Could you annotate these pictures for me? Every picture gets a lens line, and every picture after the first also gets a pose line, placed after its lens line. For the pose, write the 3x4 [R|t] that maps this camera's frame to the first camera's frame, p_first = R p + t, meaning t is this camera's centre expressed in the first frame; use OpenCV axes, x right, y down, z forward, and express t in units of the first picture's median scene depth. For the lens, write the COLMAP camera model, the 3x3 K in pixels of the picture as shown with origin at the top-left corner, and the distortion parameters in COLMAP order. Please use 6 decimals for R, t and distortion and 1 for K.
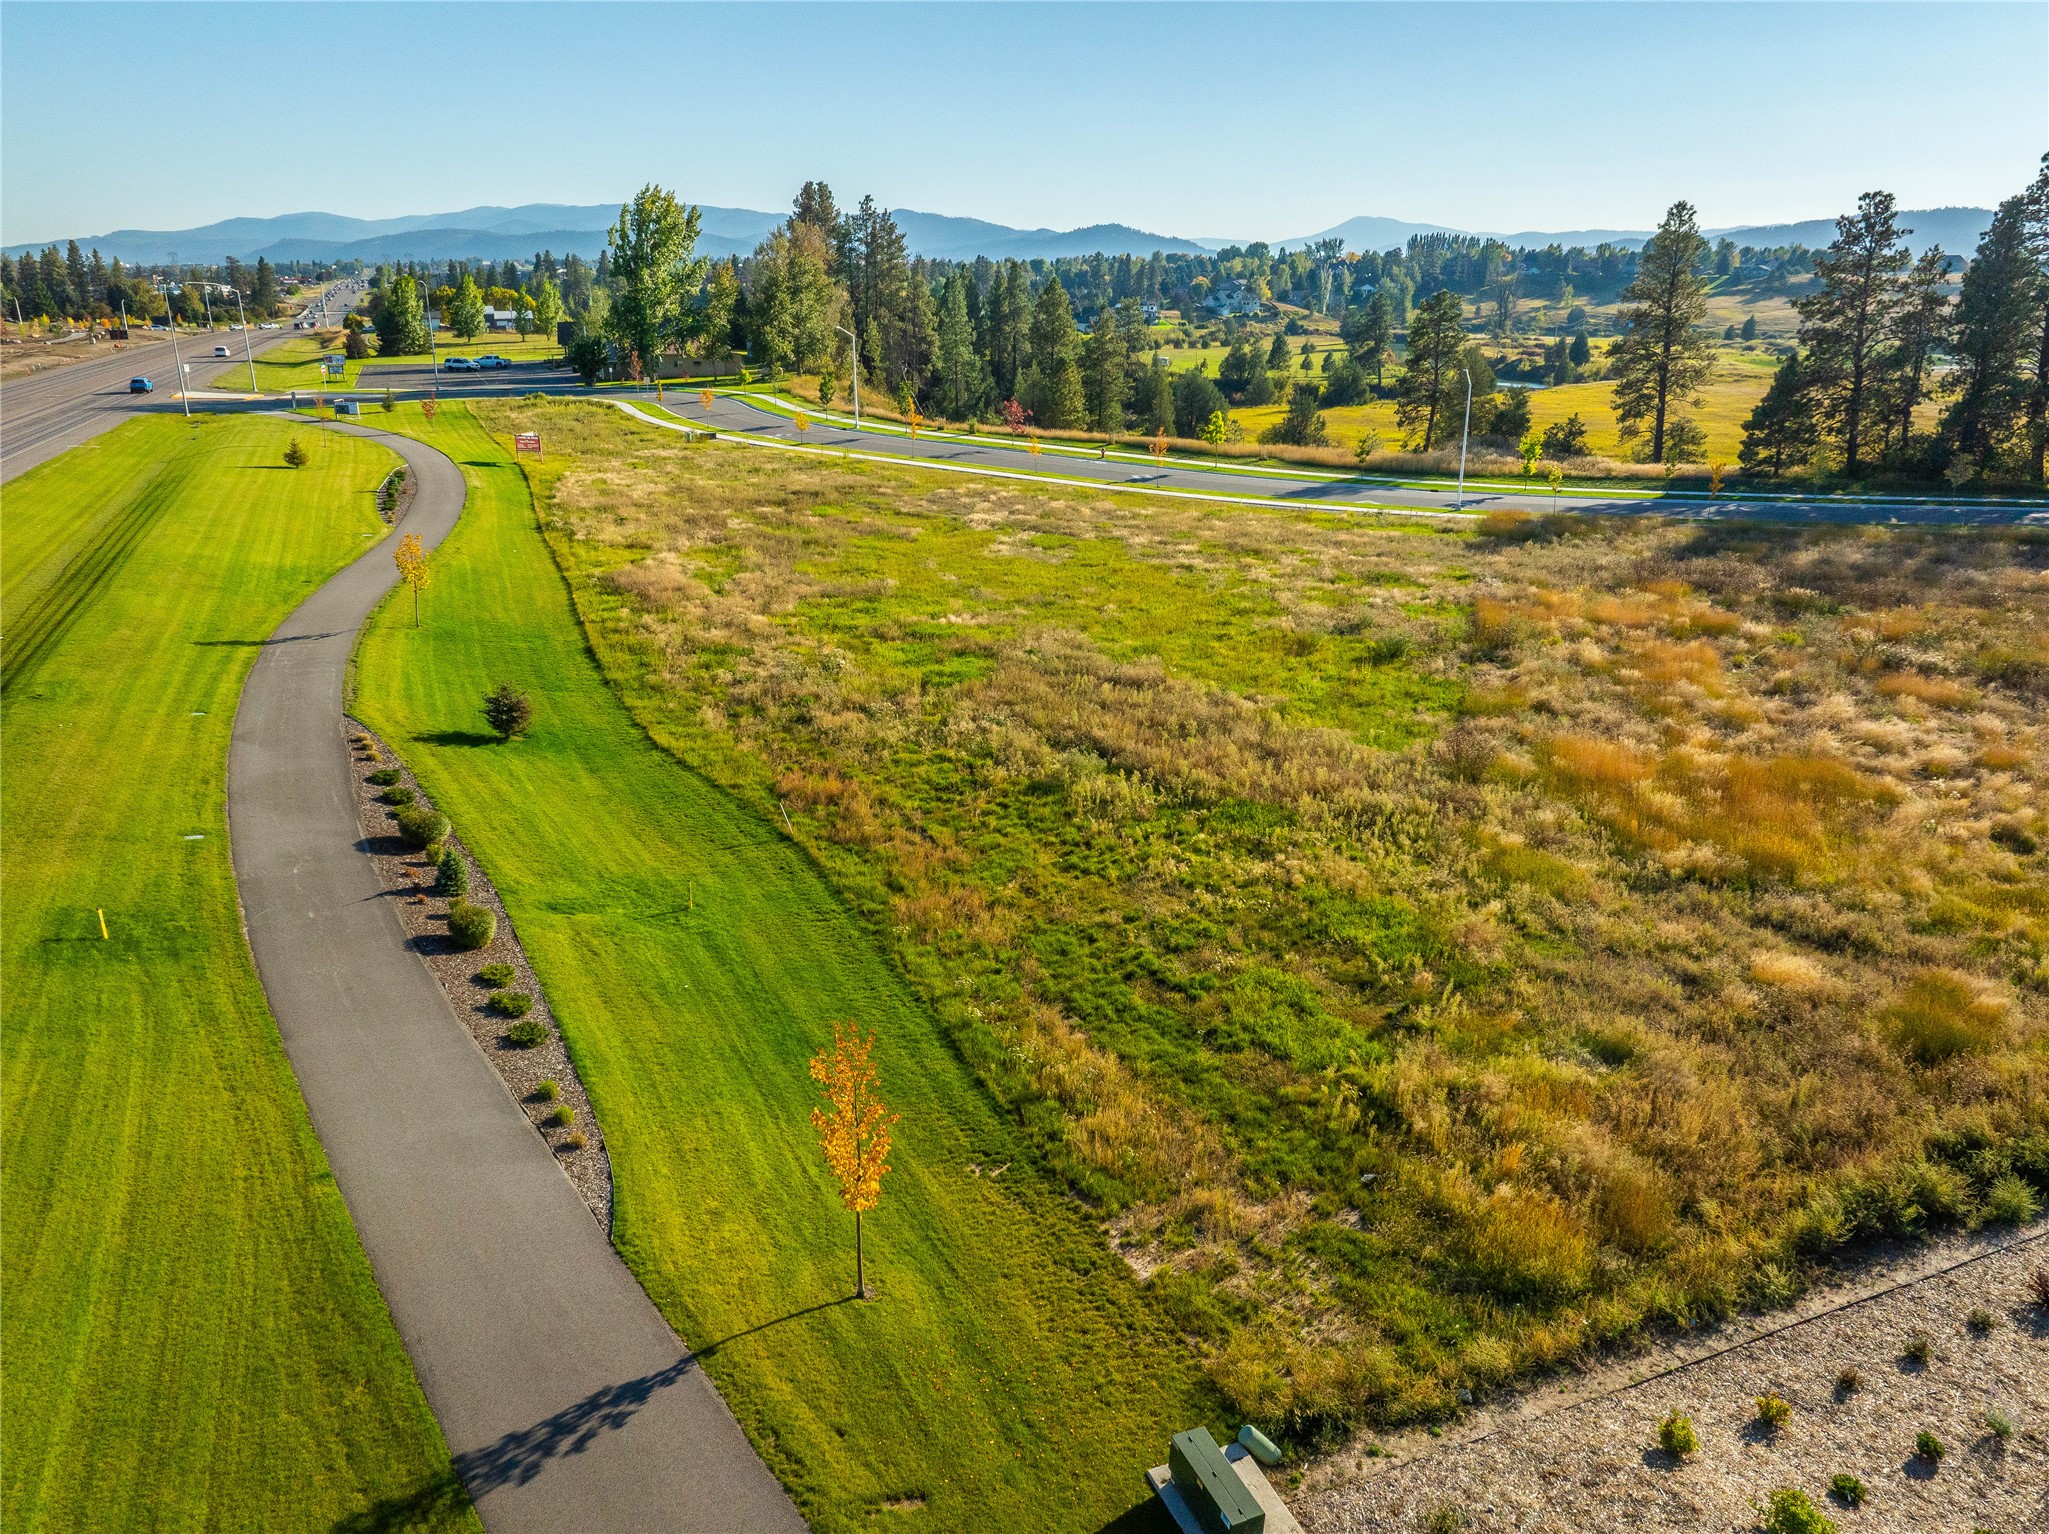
lens RADIAL K [[1432.0, 0, 1024.5], [0, 1432.0, 767.0], [0, 0, 1]] dist [-0.026605, -0.028431]
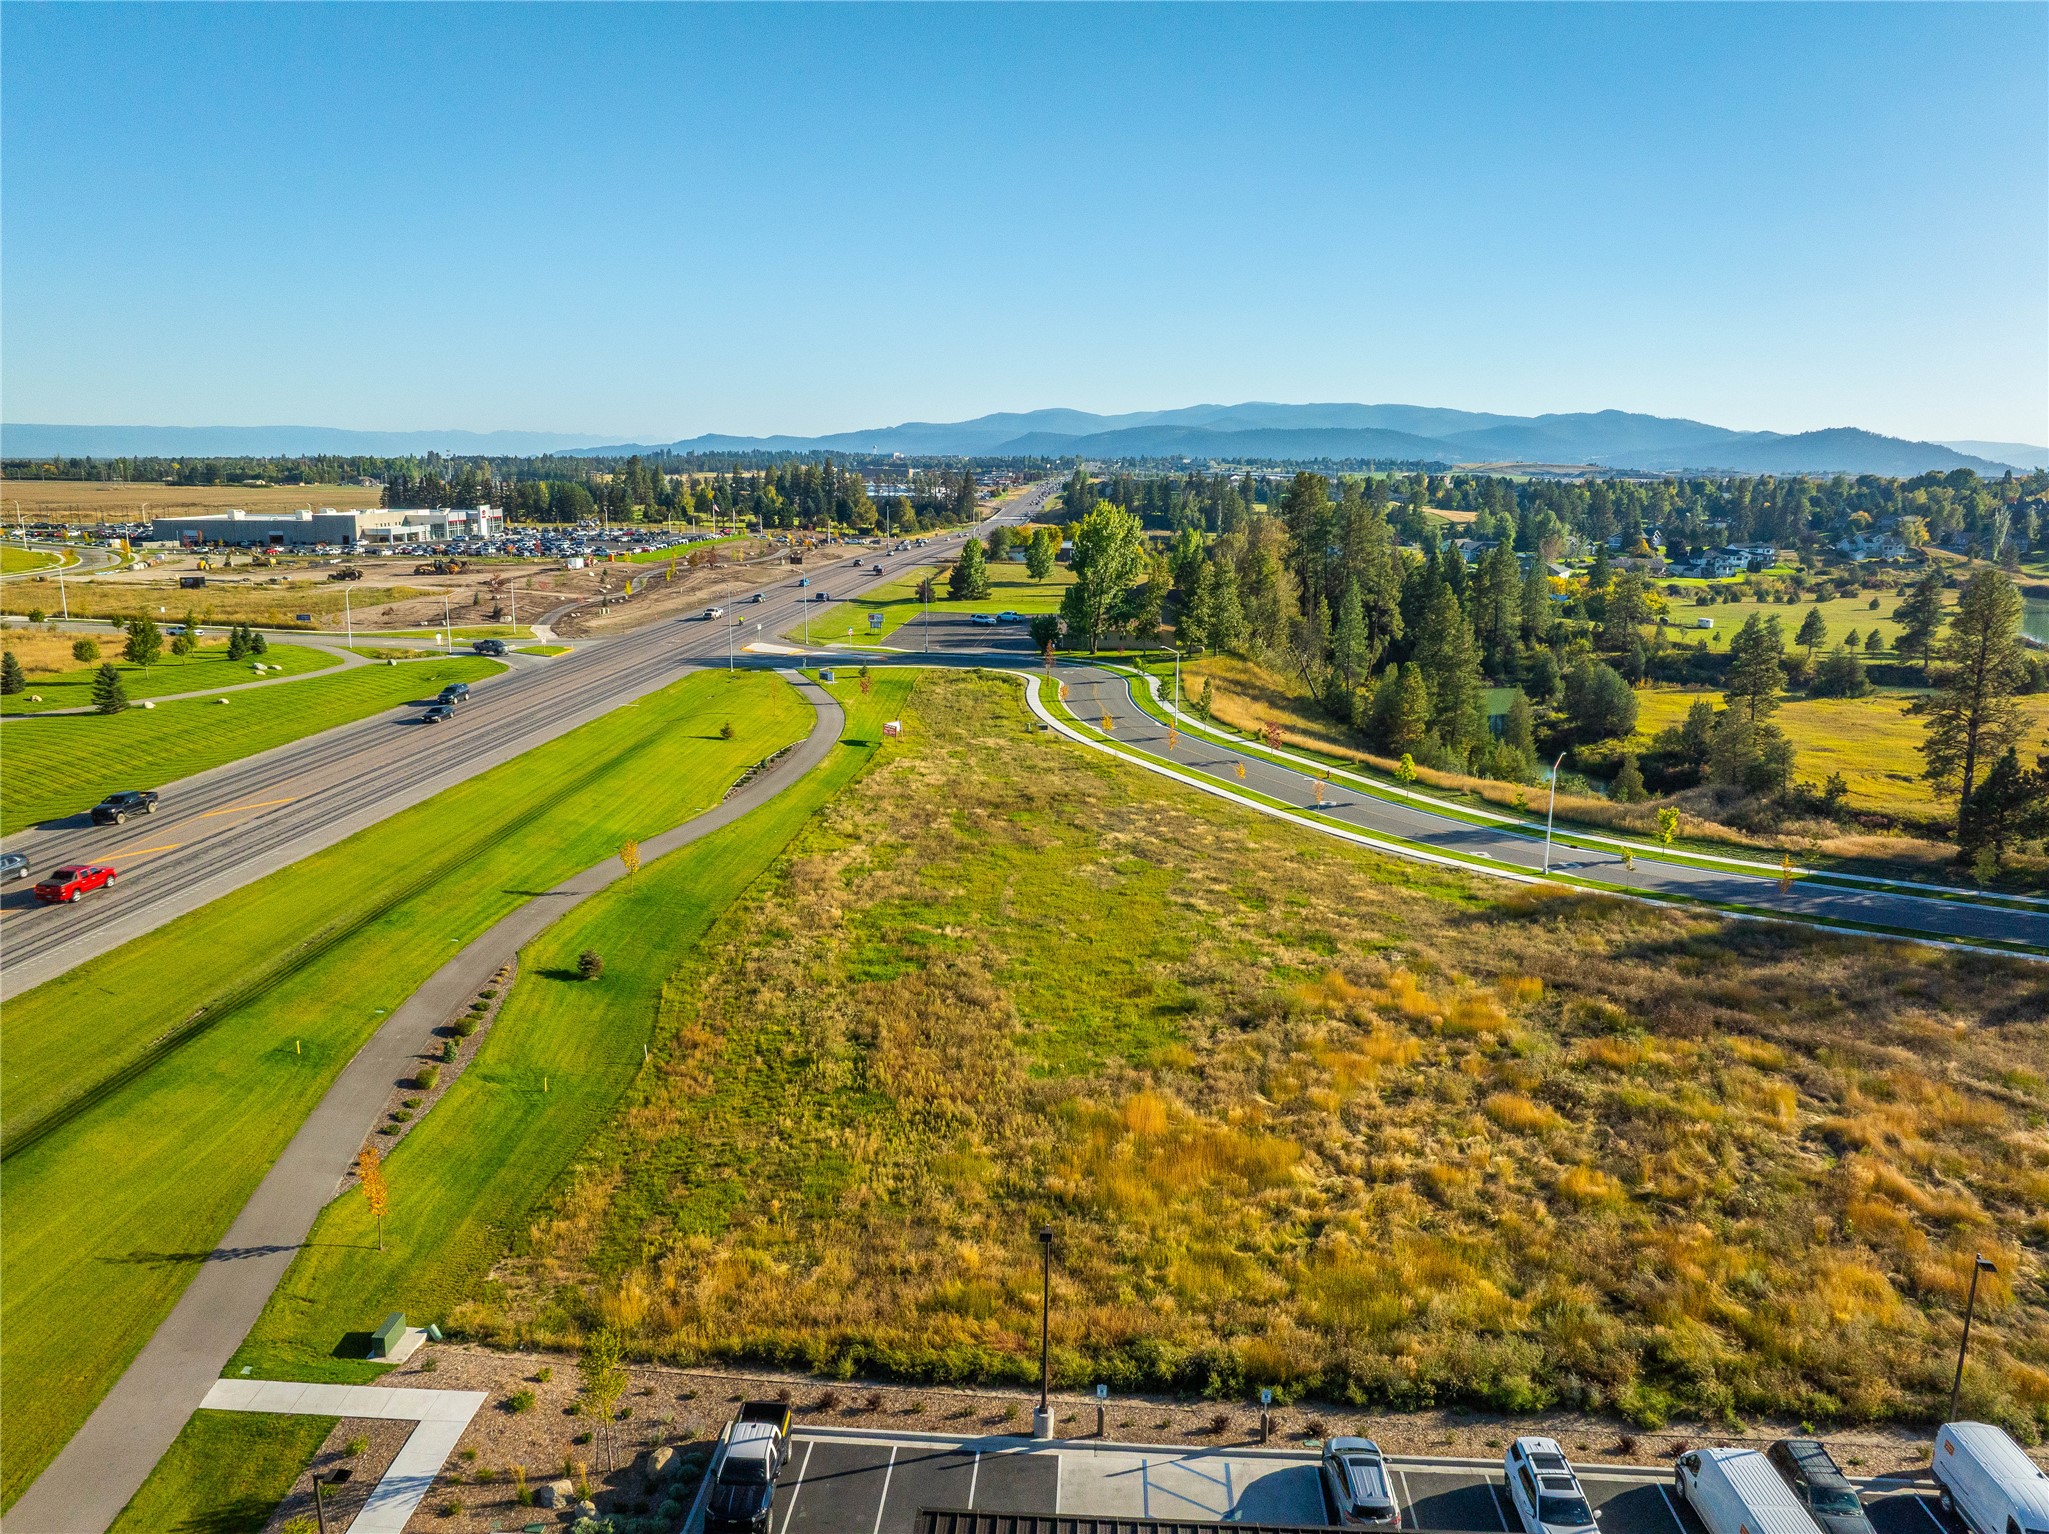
lens RADIAL K [[1432.0, 0, 1024.5], [0, 1432.0, 767.0], [0, 0, 1]] dist [-0.026605, -0.028431]
pose [[0.894357, 0.101062, -0.435790, 0.774820], [-0.155275, 0.983714, -0.090536, -0.176766], [0.419543, 0.148639, 0.895483, -0.379516]]
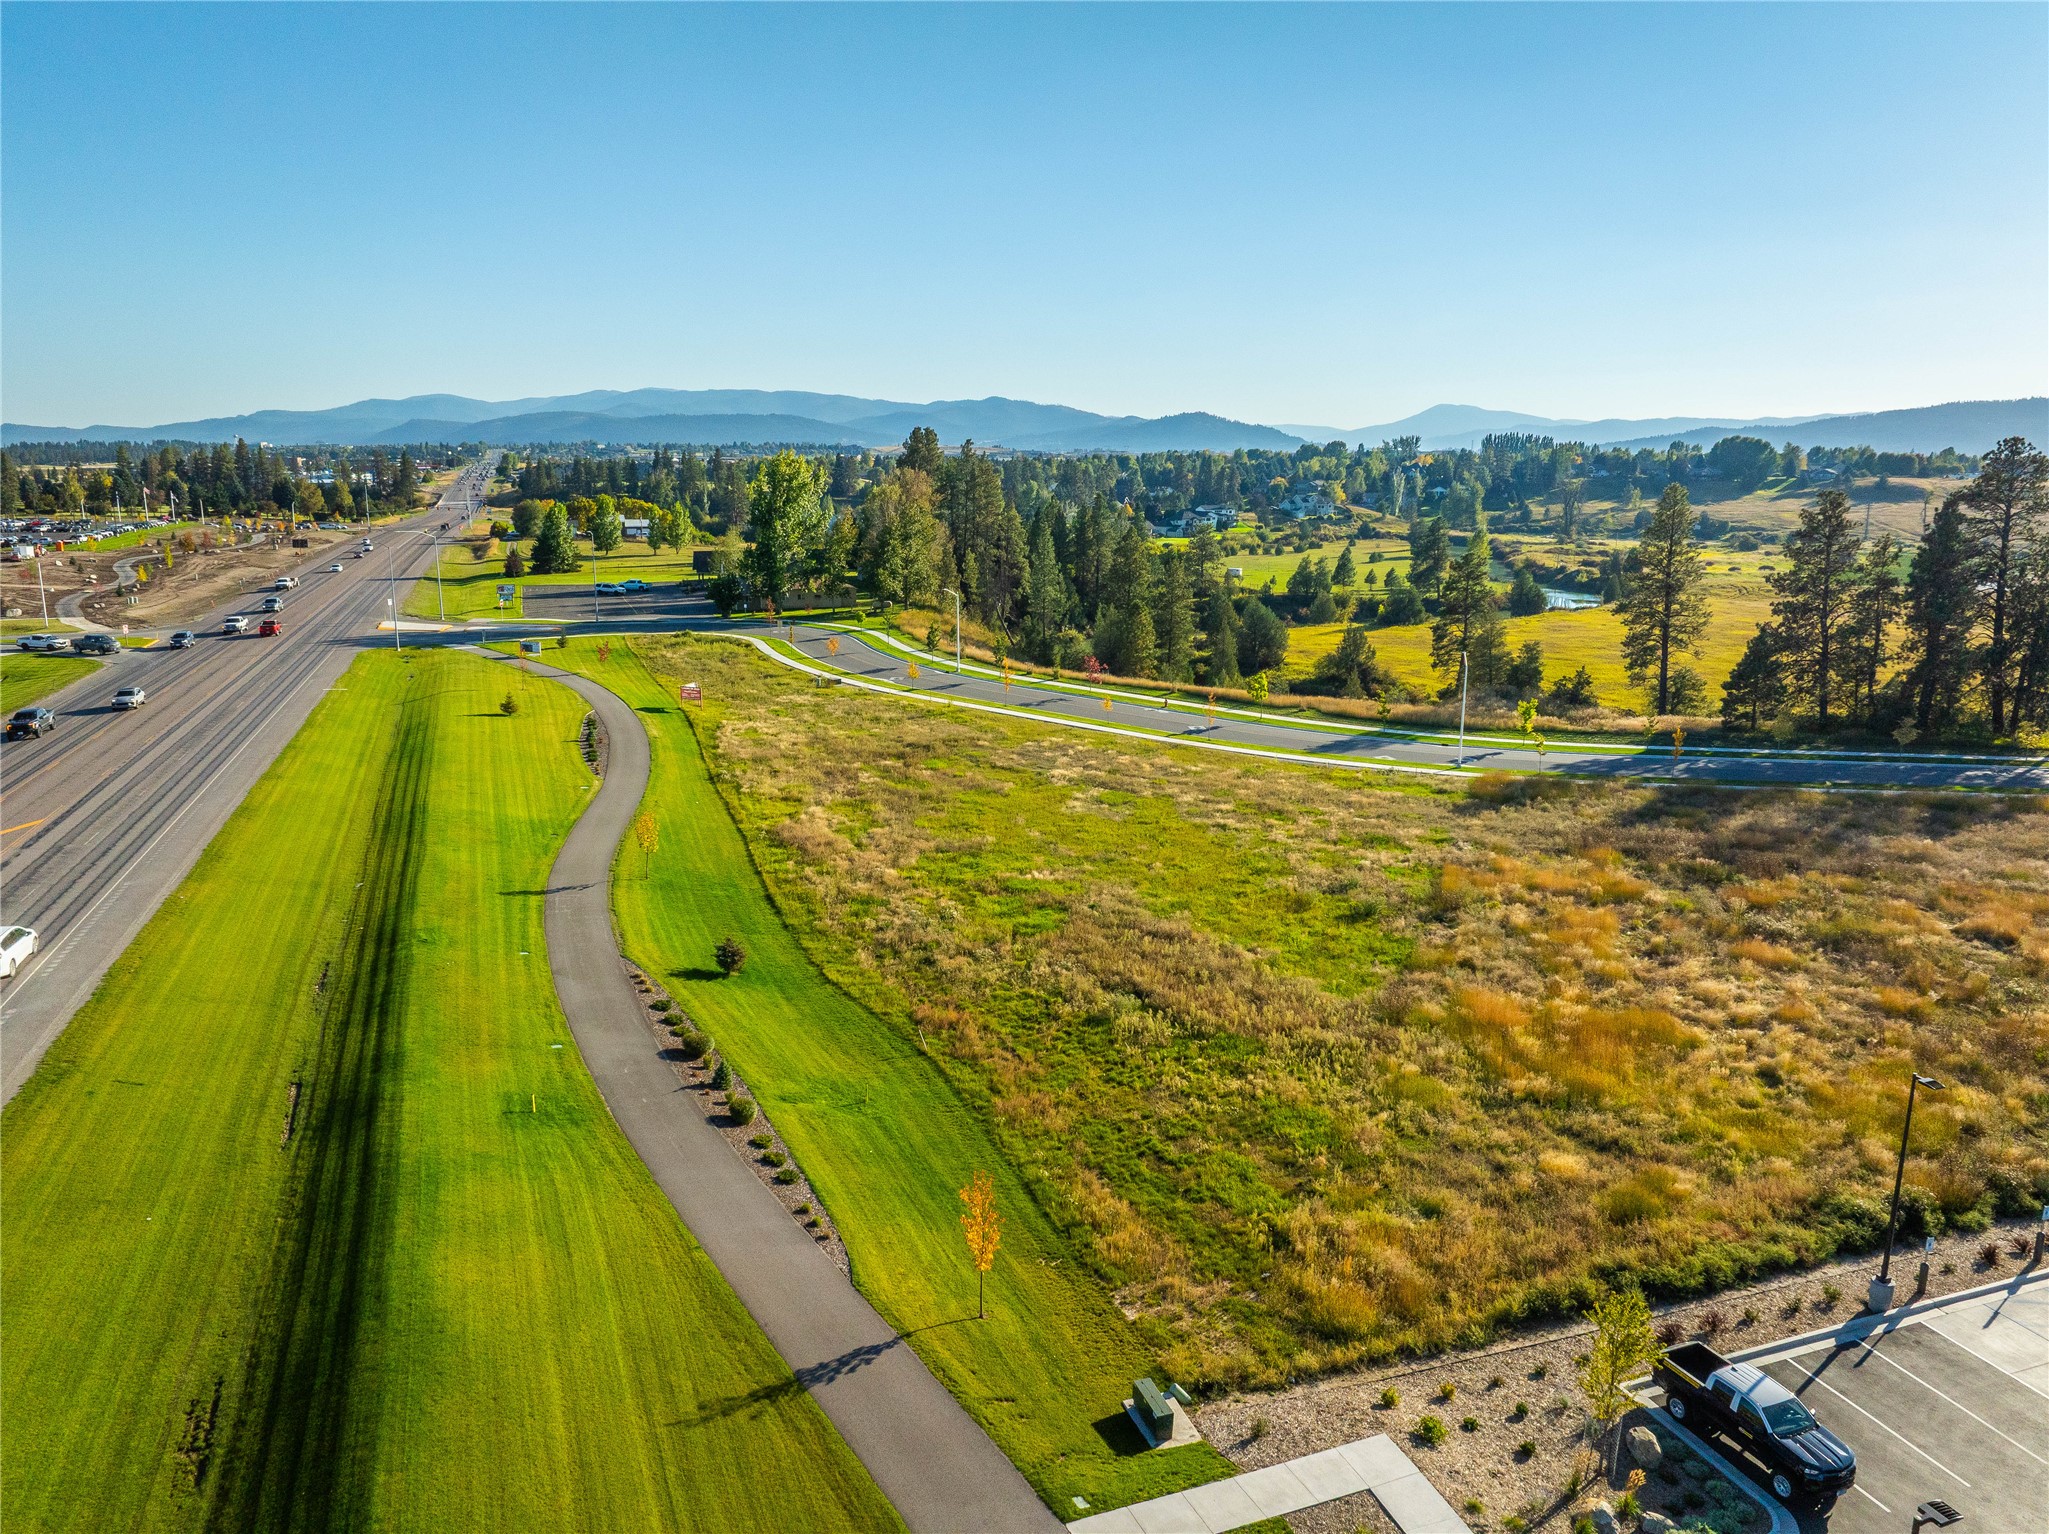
lens RADIAL K [[1432.0, 0, 1024.5], [0, 1432.0, 767.0], [0, 0, 1]] dist [-0.026605, -0.028431]
pose [[0.998179, 0.017818, -0.057632, 0.016156], [-0.024529, 0.992719, -0.117927, -0.055227], [0.055111, 0.119126, 0.991348, -0.385870]]
